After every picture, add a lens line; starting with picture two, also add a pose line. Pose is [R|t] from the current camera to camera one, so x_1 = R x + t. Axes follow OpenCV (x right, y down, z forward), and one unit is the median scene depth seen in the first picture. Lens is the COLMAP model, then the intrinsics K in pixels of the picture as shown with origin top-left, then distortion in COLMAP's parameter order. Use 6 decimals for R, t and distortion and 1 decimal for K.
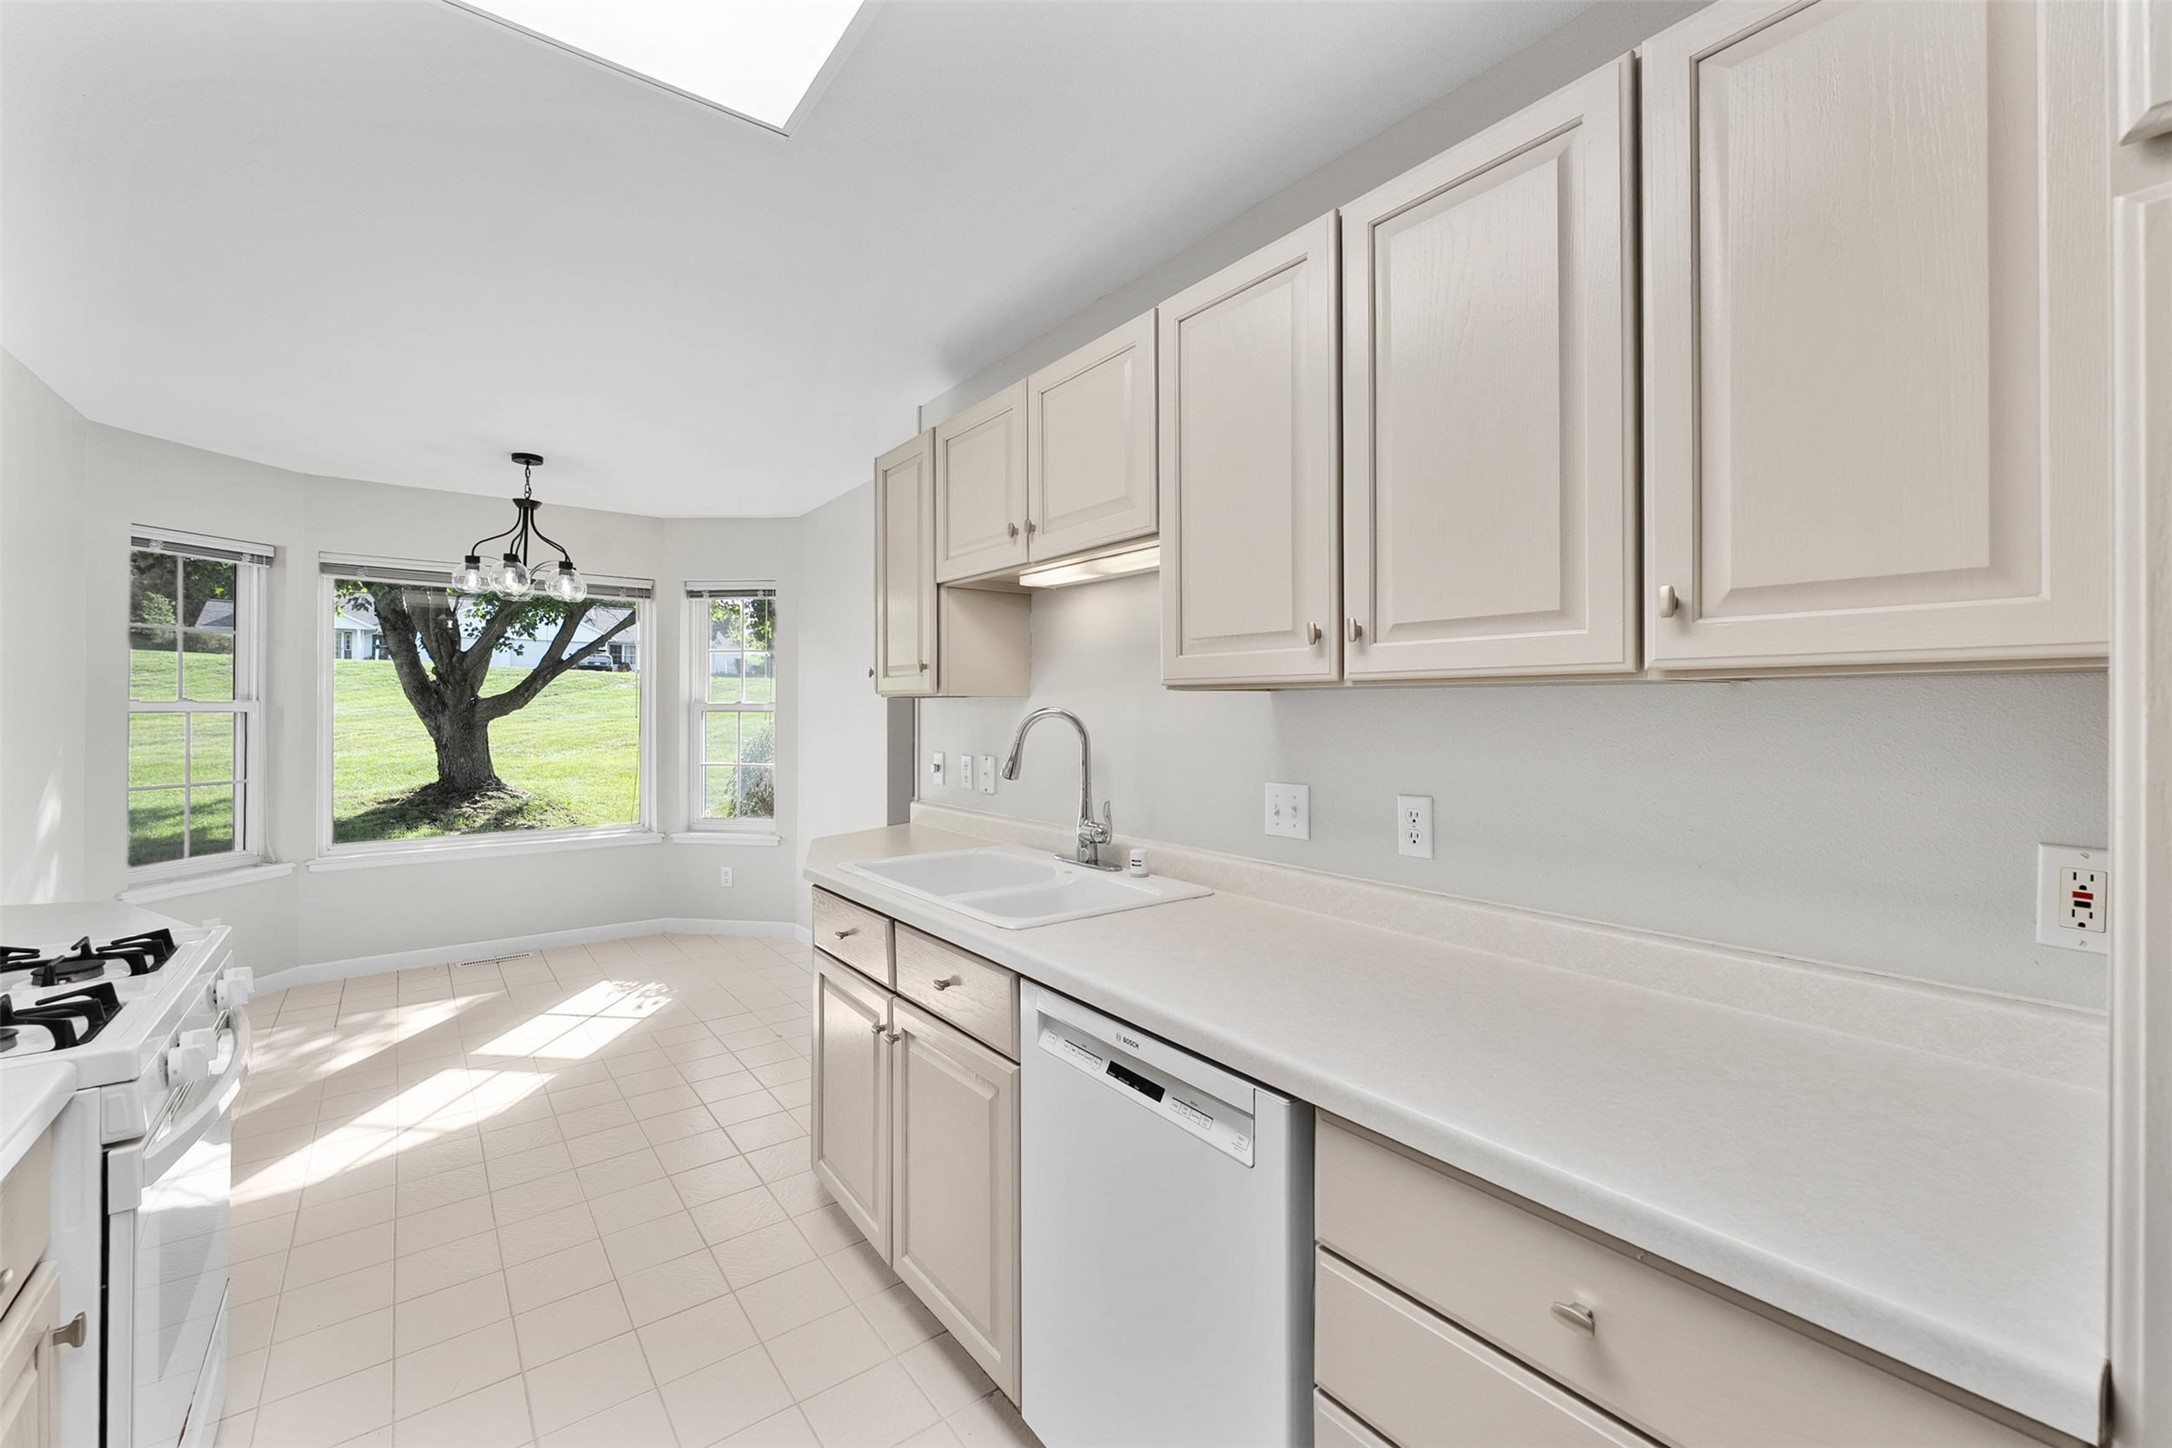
lens RADIAL K [[867.9, 0, 1074.5], [0, 867.9, 705.8], [0, 0, 1]] dist [-0.003229, 0.001071]
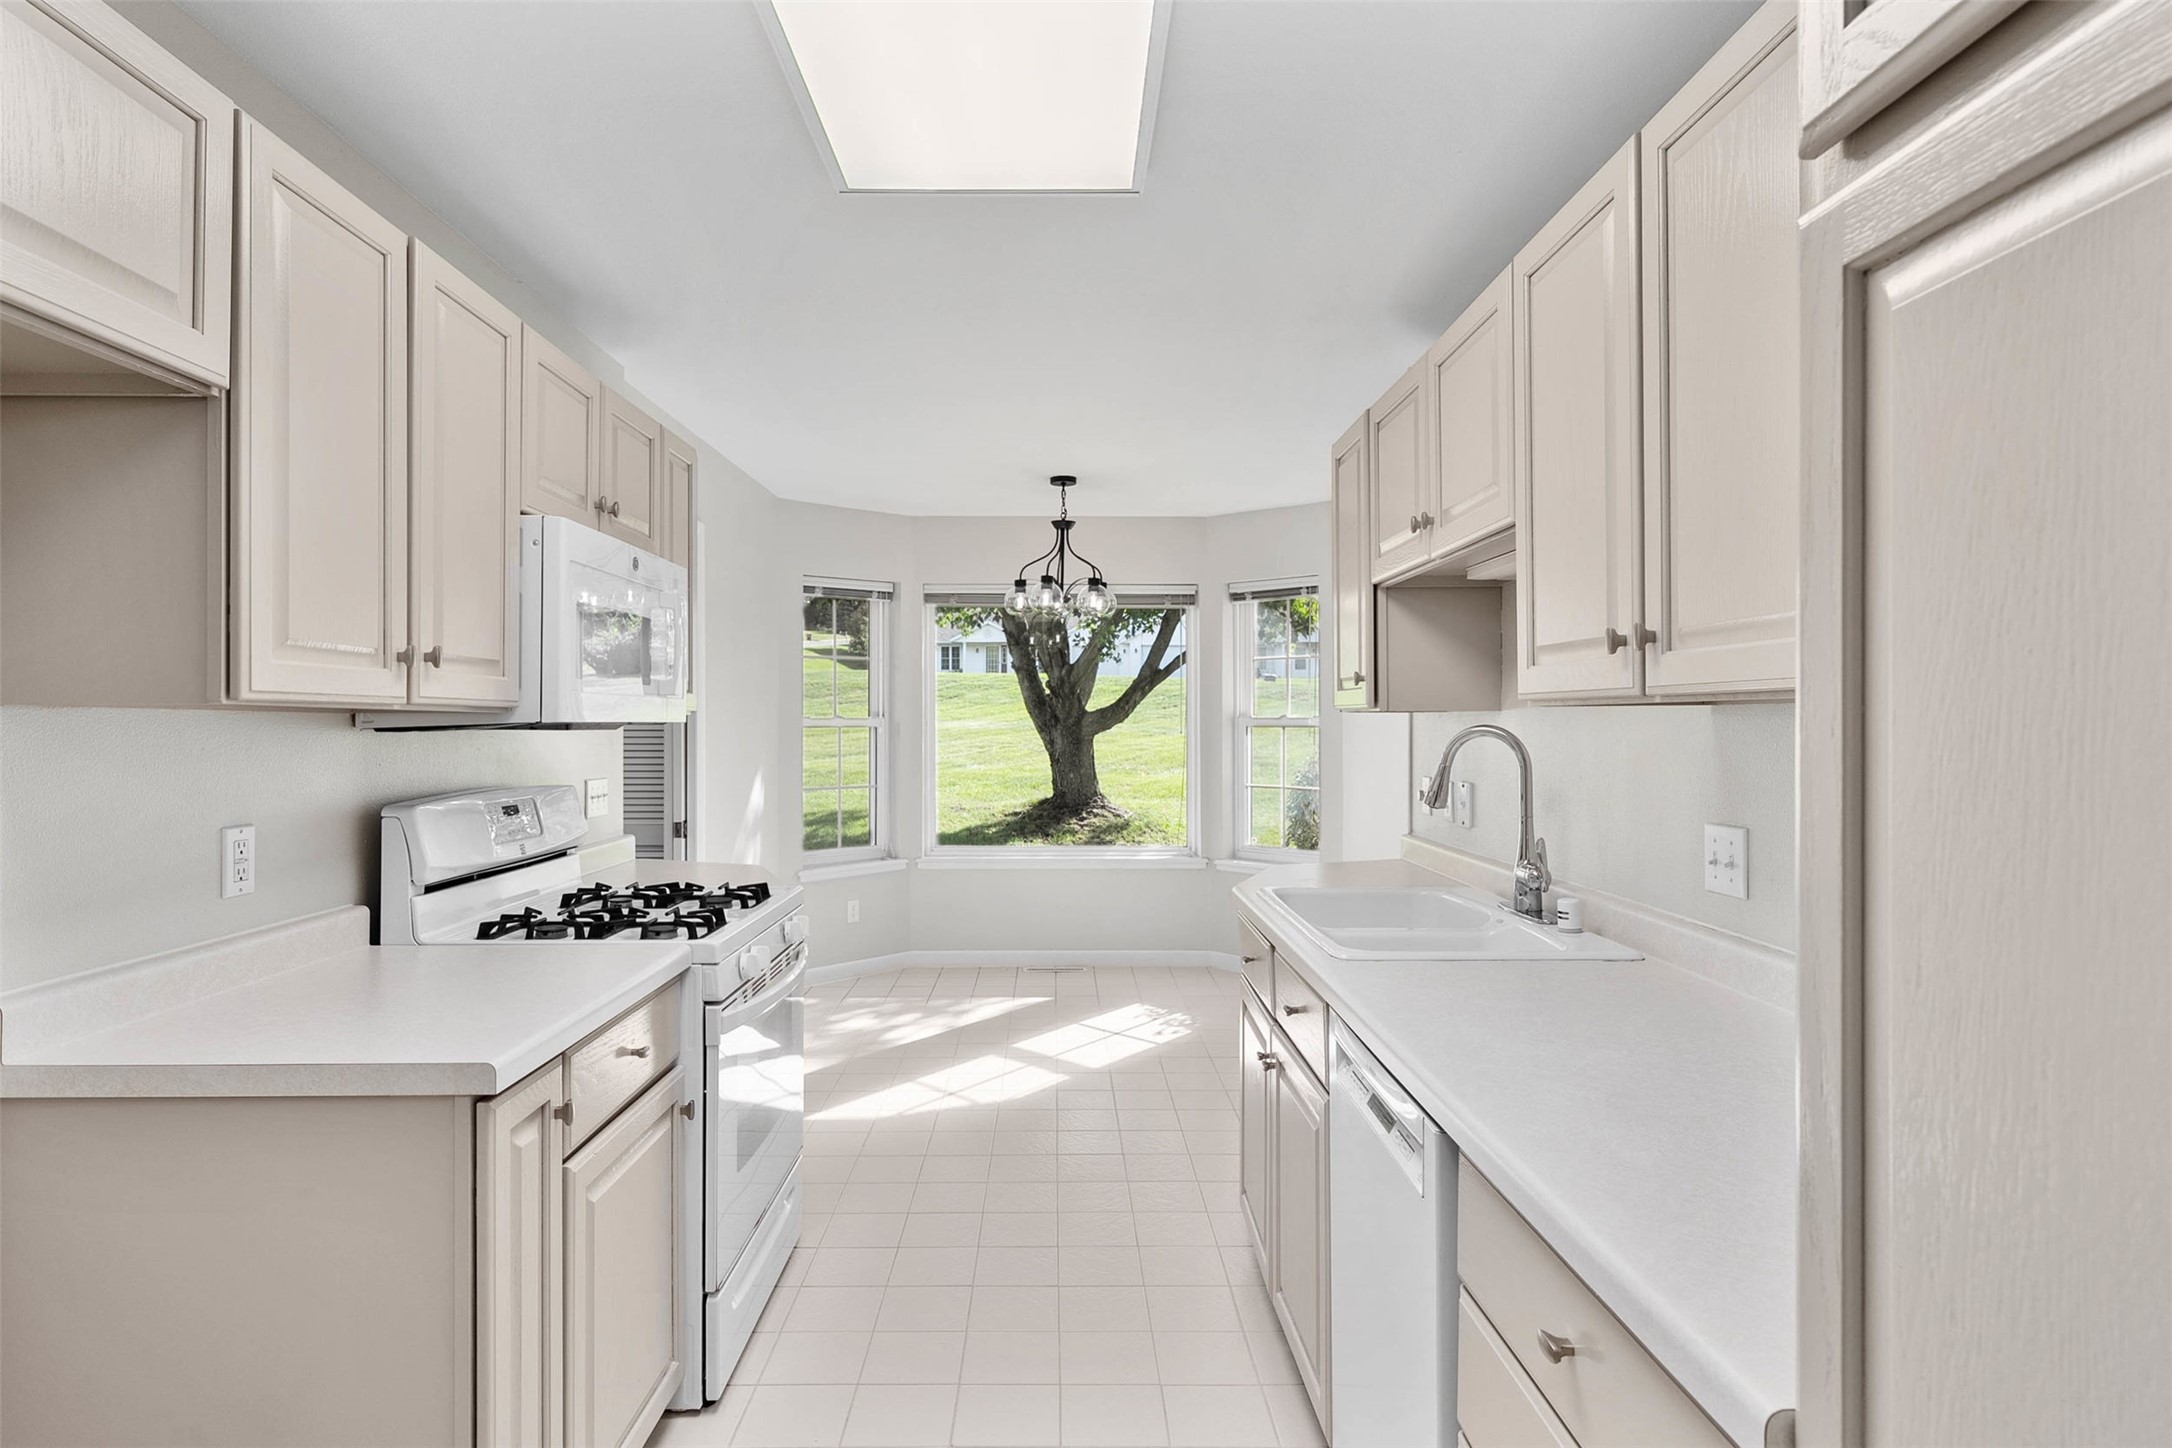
lens RADIAL K [[1155.0, 0, 1082.5], [0, 1155.0, 721.2], [0, 0, 1]] dist [0.007988, -0.000113]
pose [[0.801383, -0.001114, -0.598151, 0.199365], [0.003354, 0.999991, 0.002631, -0.003672], [0.598142, -0.004114, 0.801379, -0.080971]]
